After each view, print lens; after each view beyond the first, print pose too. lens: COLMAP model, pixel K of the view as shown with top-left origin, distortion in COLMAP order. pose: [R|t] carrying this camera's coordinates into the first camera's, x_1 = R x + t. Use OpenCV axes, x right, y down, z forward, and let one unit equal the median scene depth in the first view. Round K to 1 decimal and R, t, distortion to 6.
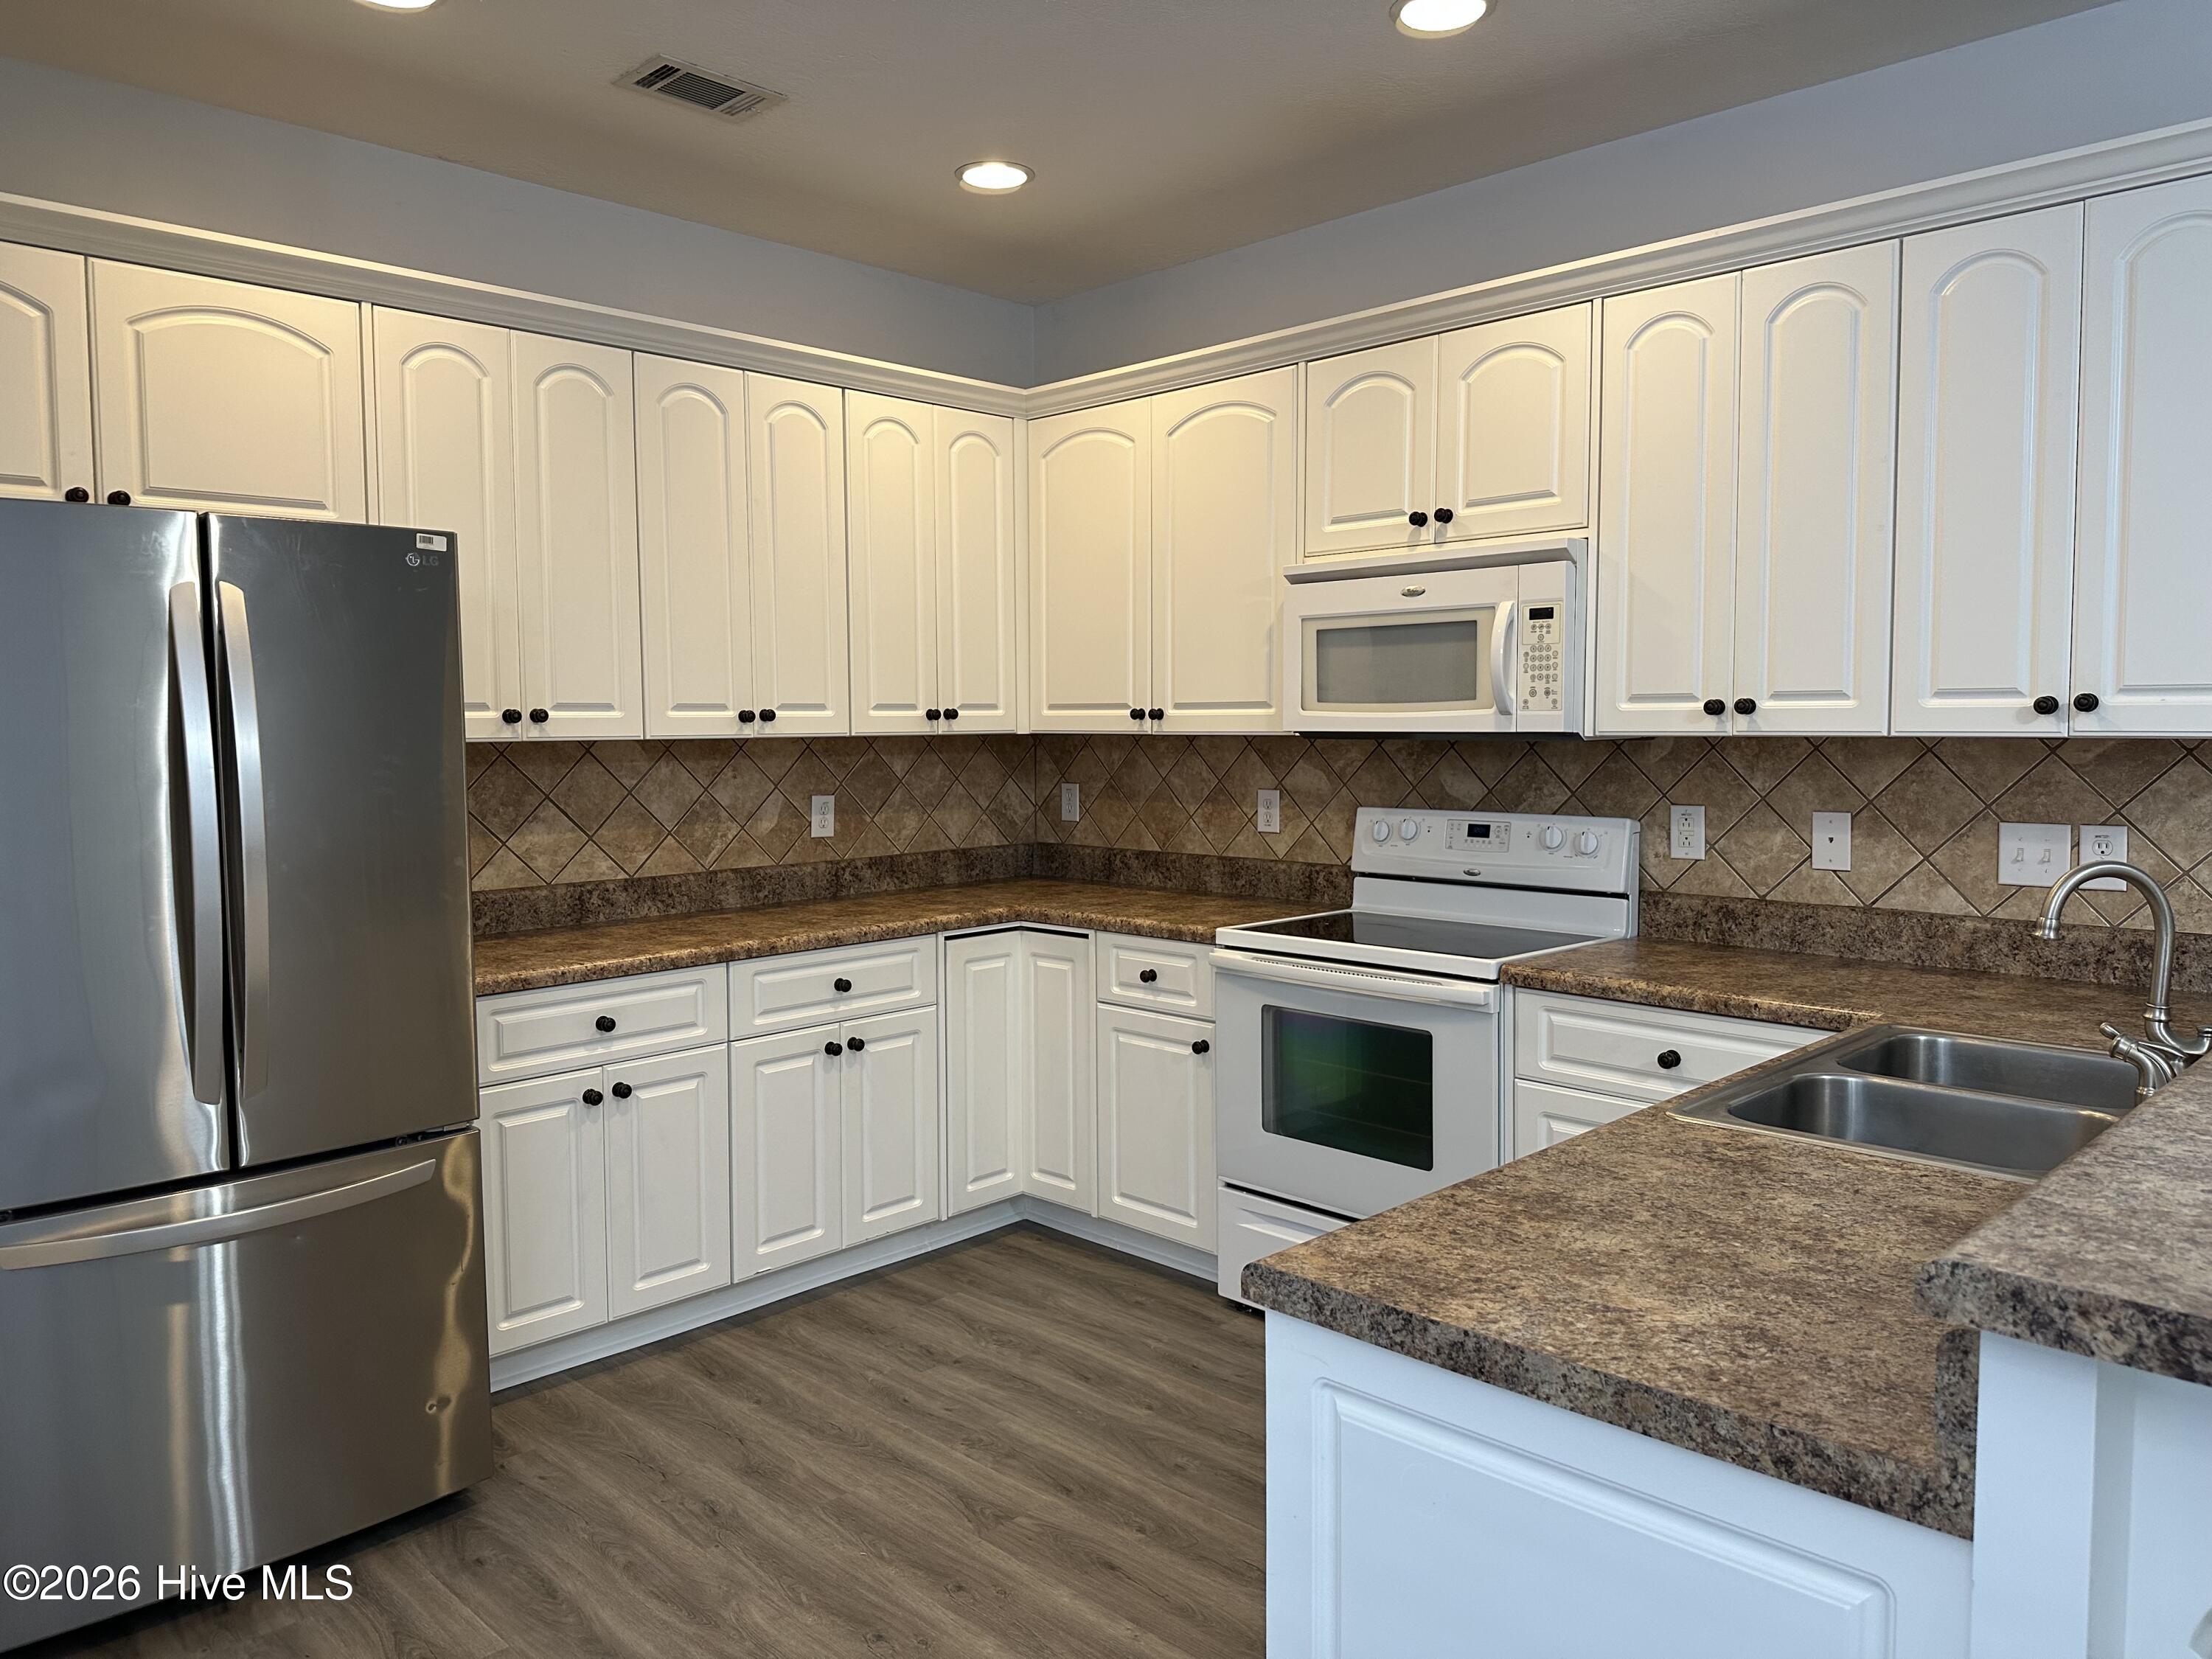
lens RADIAL K [[1535.8, 0, 1106.2], [0, 1535.8, 815.7], [0, 0, 1]] dist [0.182404, -0.370010]
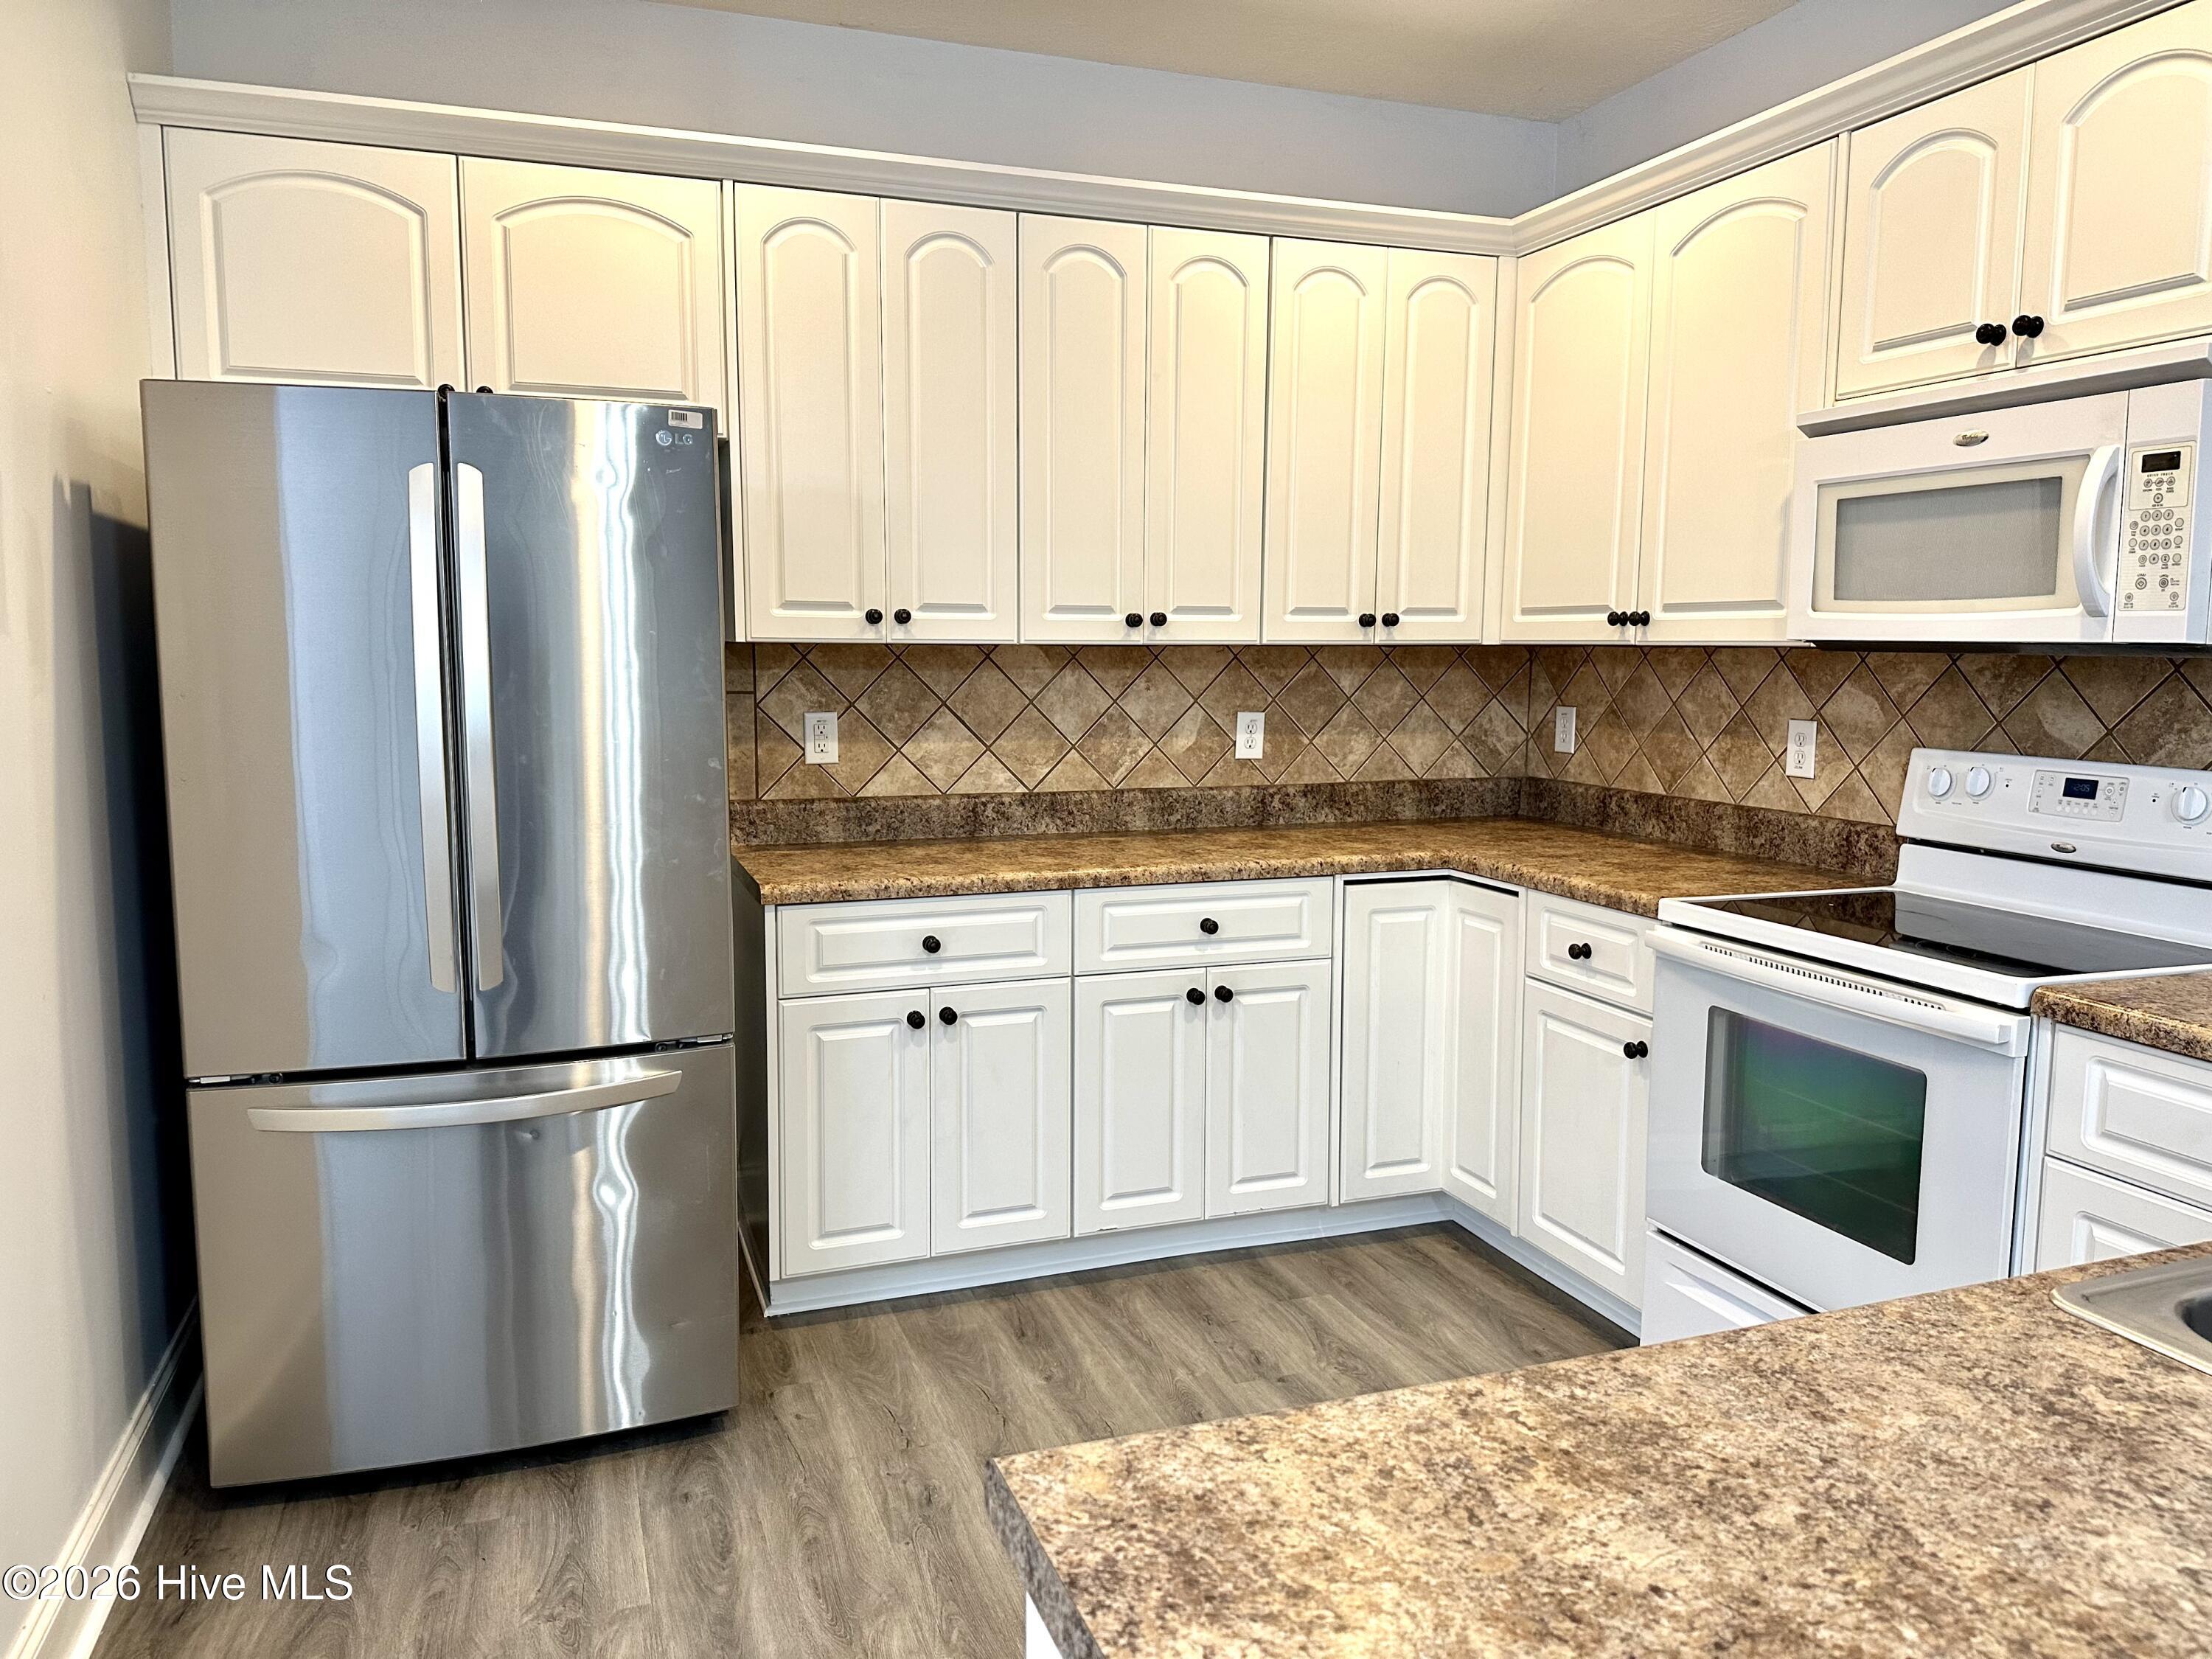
lens RADIAL K [[1550.3, 0, 1107.2], [0, 1550.3, 817.7], [0, 0, 1]] dist [0.096922, -0.141723]
pose [[0.903651, 0.059905, -0.424059, 0.149781], [-0.038811, 0.997549, 0.058214, -0.001287], [0.426507, -0.036147, 0.903761, 0.183553]]
